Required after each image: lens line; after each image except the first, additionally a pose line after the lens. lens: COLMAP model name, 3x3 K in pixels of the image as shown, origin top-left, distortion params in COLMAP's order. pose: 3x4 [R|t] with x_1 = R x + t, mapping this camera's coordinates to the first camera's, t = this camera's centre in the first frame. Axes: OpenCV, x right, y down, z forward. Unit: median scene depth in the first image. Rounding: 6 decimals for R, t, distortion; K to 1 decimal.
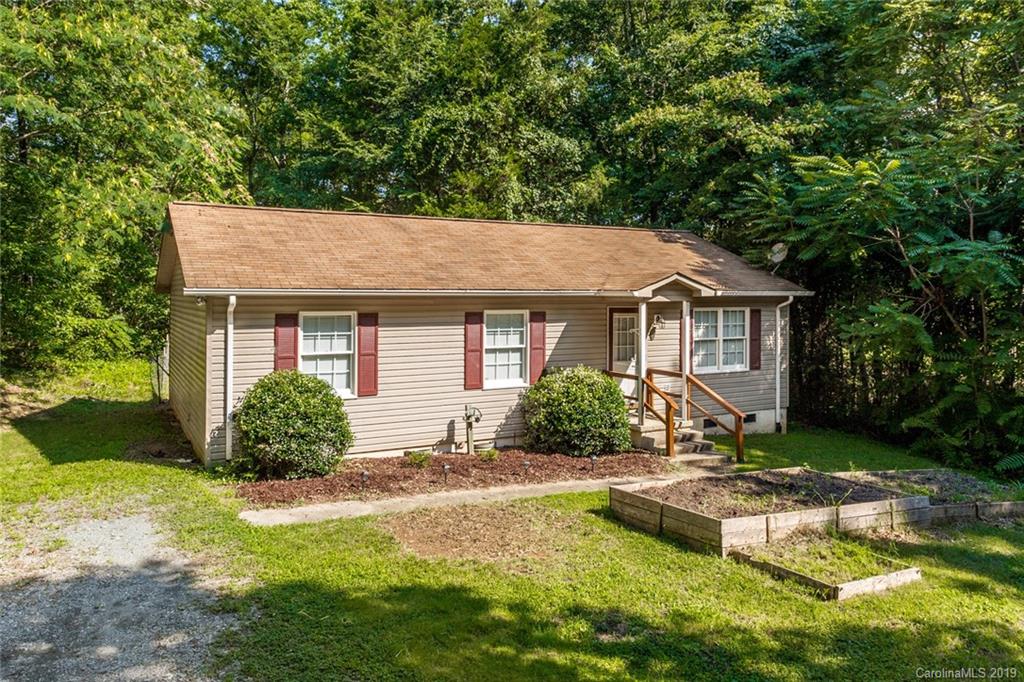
lens RADIAL K [[507.7, 0, 469.4], [0, 507.7, 342.8], [0, 0, 1]] dist [0.001200, 0.000697]
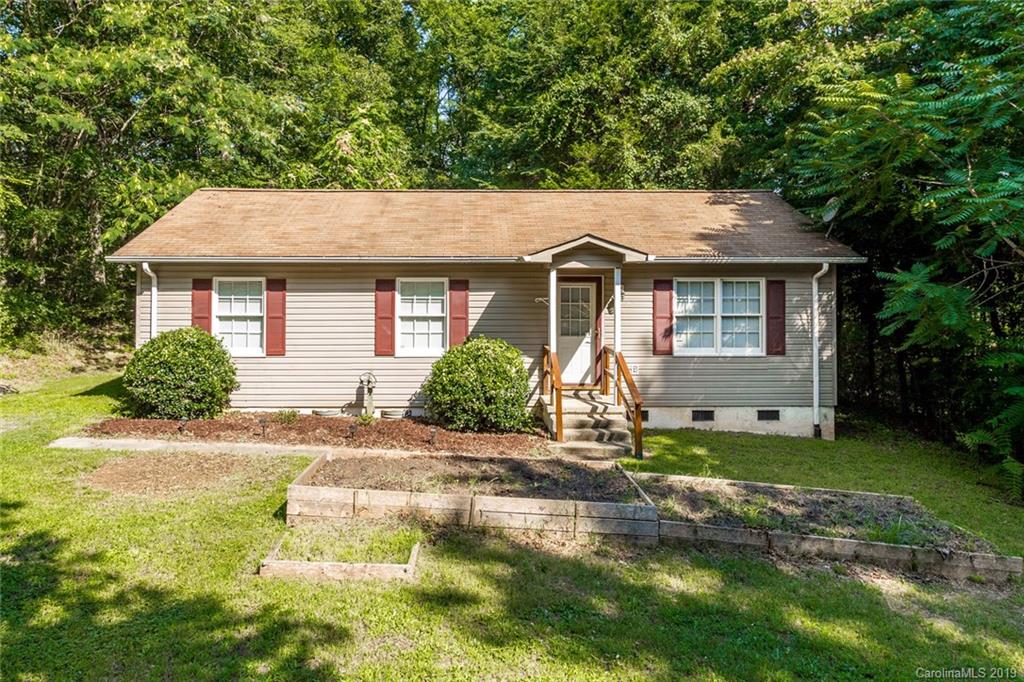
lens RADIAL K [[521.5, 0, 535.9], [0, 521.5, 319.4], [0, 0, 1]] dist [-0.000447, 0.000498]
pose [[0.942684, 0.024514, -0.332785, 0.596537], [-0.029218, 0.999531, -0.009137, 0.018643], [0.332405, 0.018337, 0.942959, 0.114689]]
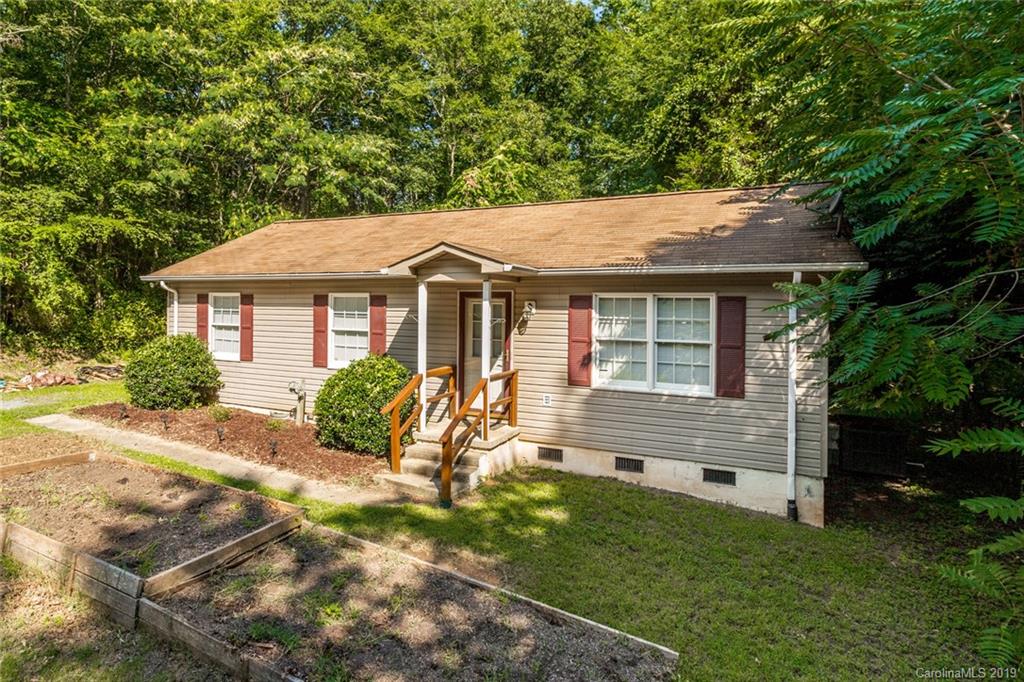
lens RADIAL K [[479.7, 0, 545.6], [0, 479.7, 342.3], [0, 0, 1]] dist [0.002002, 0.000244]
pose [[0.730854, 0.060946, -0.679807, 0.979595], [-0.066869, 0.997607, 0.017548, -0.009244], [0.679250, 0.032633, 0.733181, 0.544303]]
